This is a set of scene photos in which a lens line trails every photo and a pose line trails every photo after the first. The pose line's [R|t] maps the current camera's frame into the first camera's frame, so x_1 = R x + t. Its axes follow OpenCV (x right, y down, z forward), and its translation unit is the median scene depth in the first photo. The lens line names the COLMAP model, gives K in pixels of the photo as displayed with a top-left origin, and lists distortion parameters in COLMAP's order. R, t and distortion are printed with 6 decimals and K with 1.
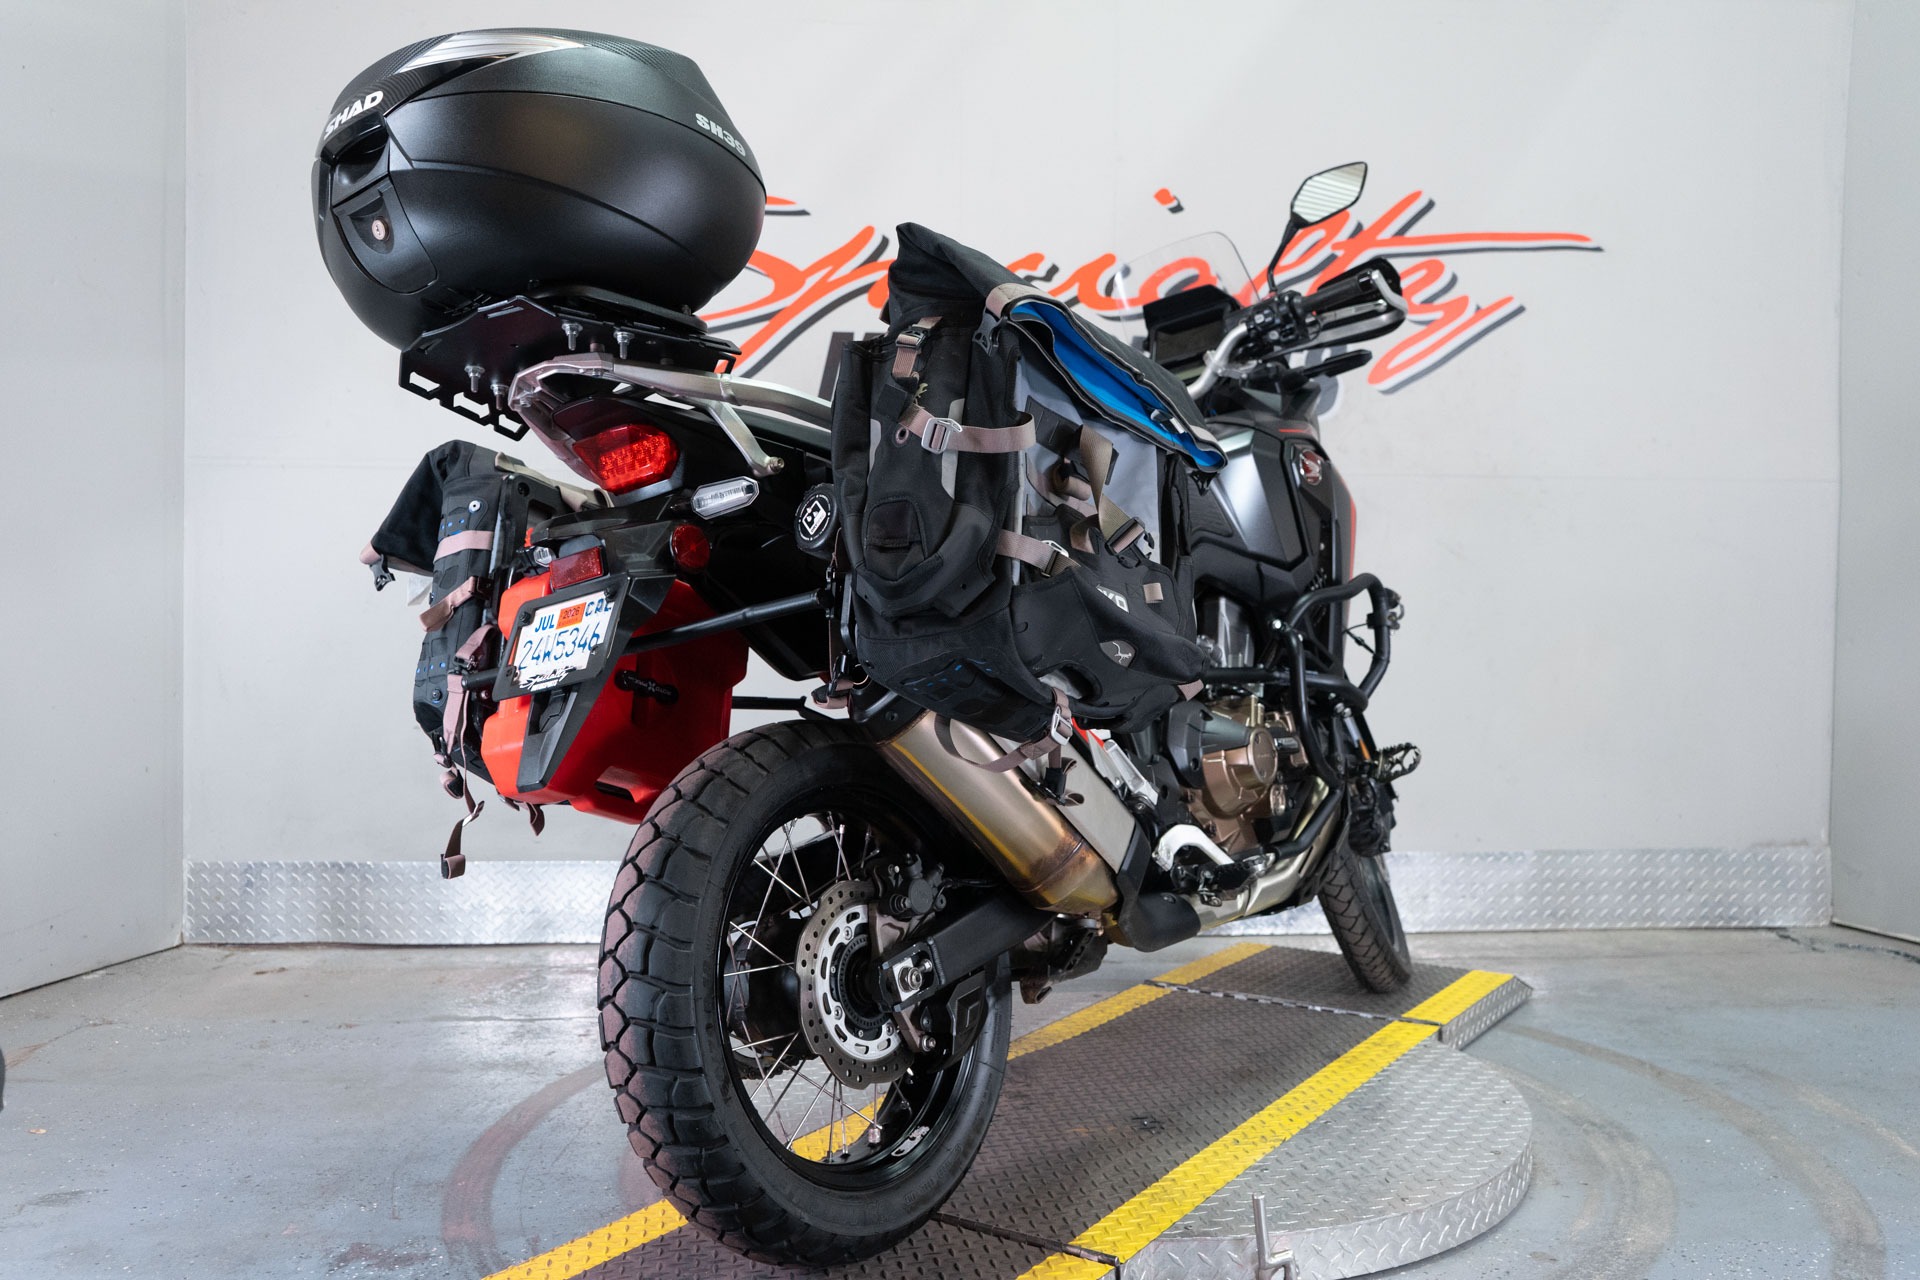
lens RADIAL K [[1653.6, 0, 960.0], [0, 1653.6, 640.0], [0, 0, 1]] dist [-0.001272, 0.004696]
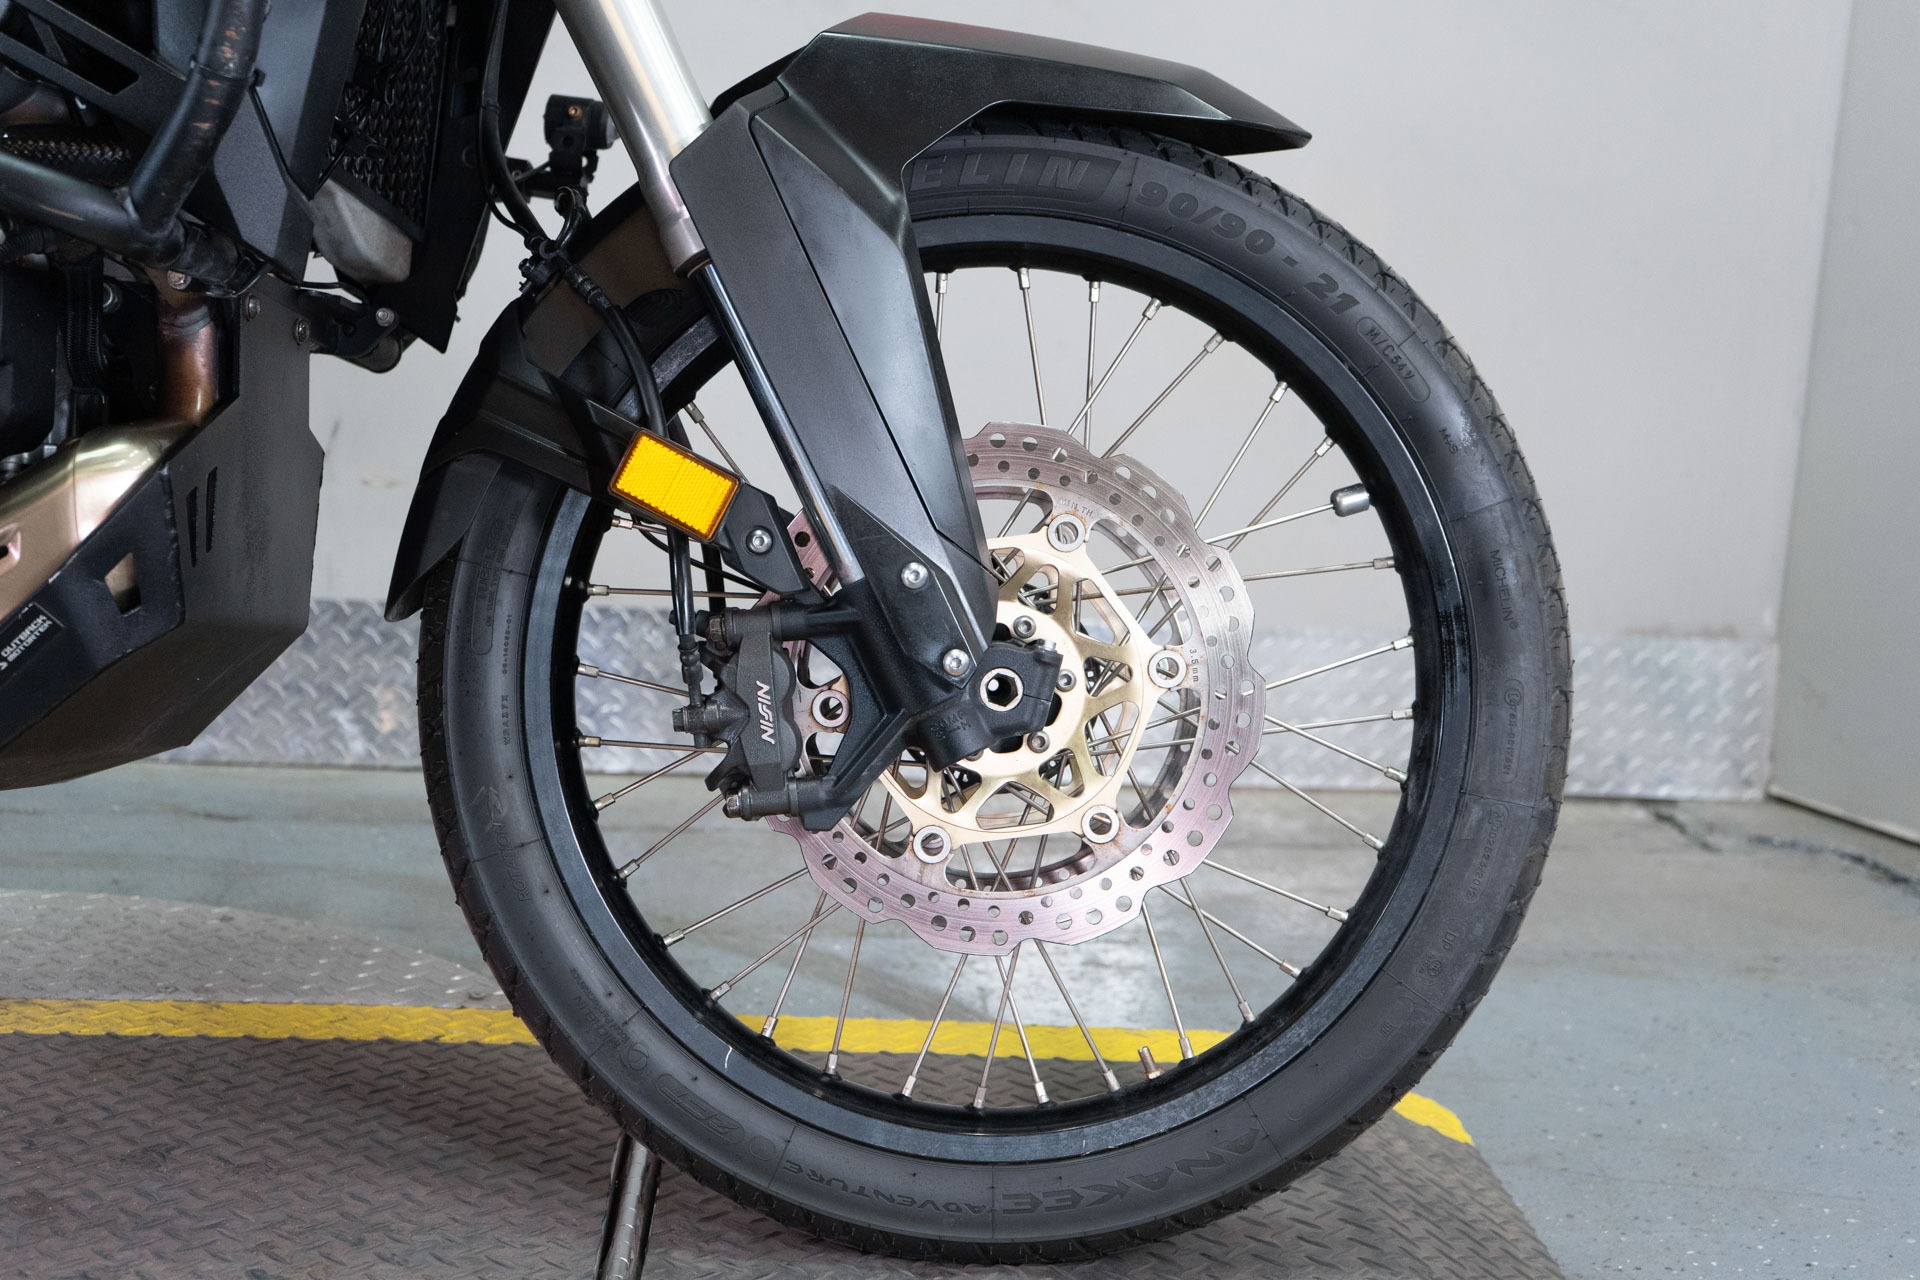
lens RADIAL K [[2607.9, 0, 960.0], [0, 2607.9, 640.0], [0, 0, 1]] dist [0.023849, 0.027034]
pose [[0.996917, 0.041995, 0.066272, 0.237823], [-0.050147, 0.990689, 0.126575, 0.038785], [-0.060339, -0.129508, 0.989741, 0.248756]]
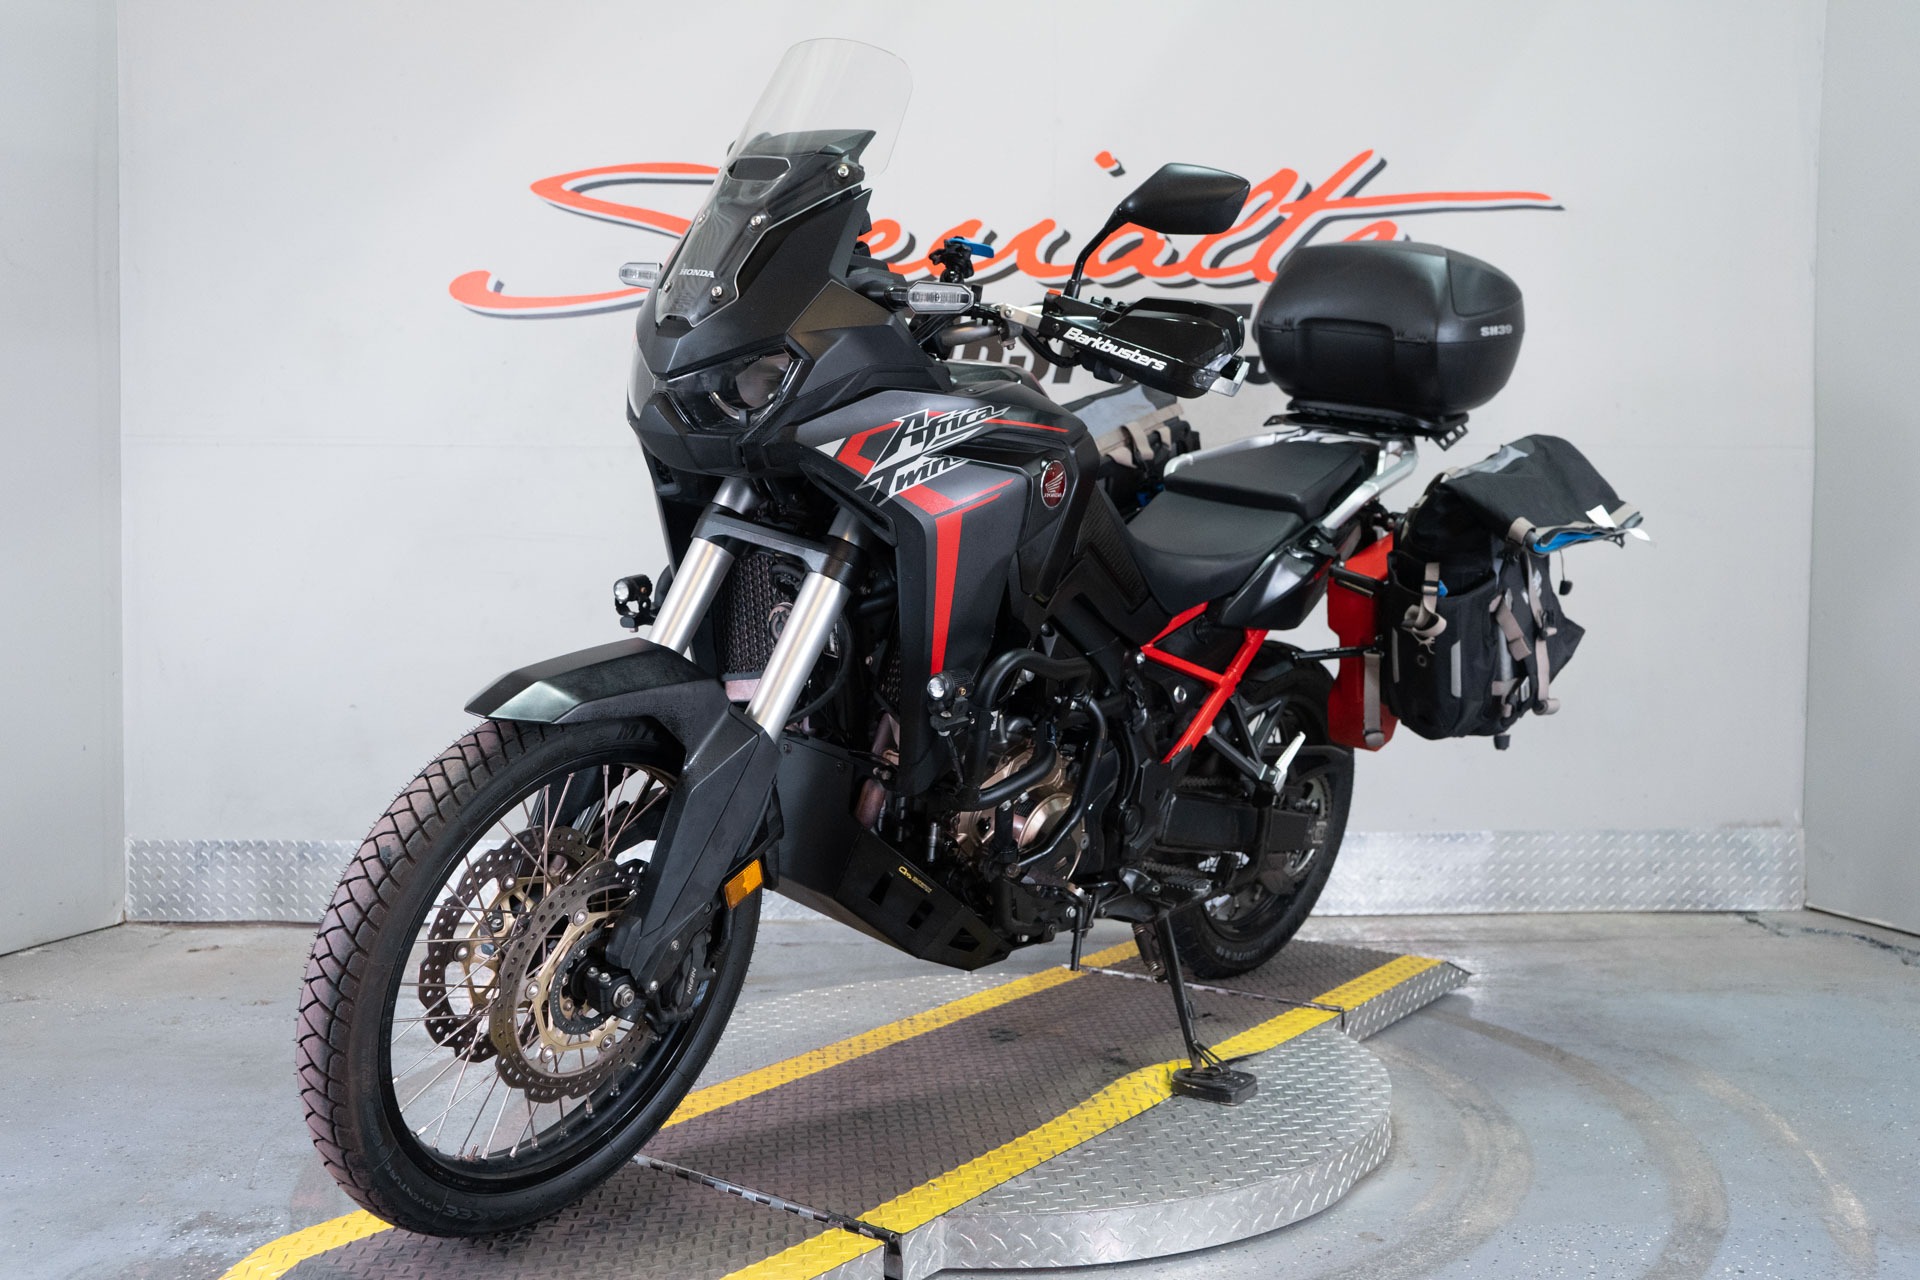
lens RADIAL K [[1718.5, 0, 960.0], [0, 1718.5, 640.0], [0, 0, 1]] dist [-0.004634, 0.011896]
pose [[0.999159, -0.002980, -0.040885, 0.079324], [0.003565, 0.999892, 0.014266, -0.000243], [0.040838, -0.014400, 0.999062, -0.017903]]
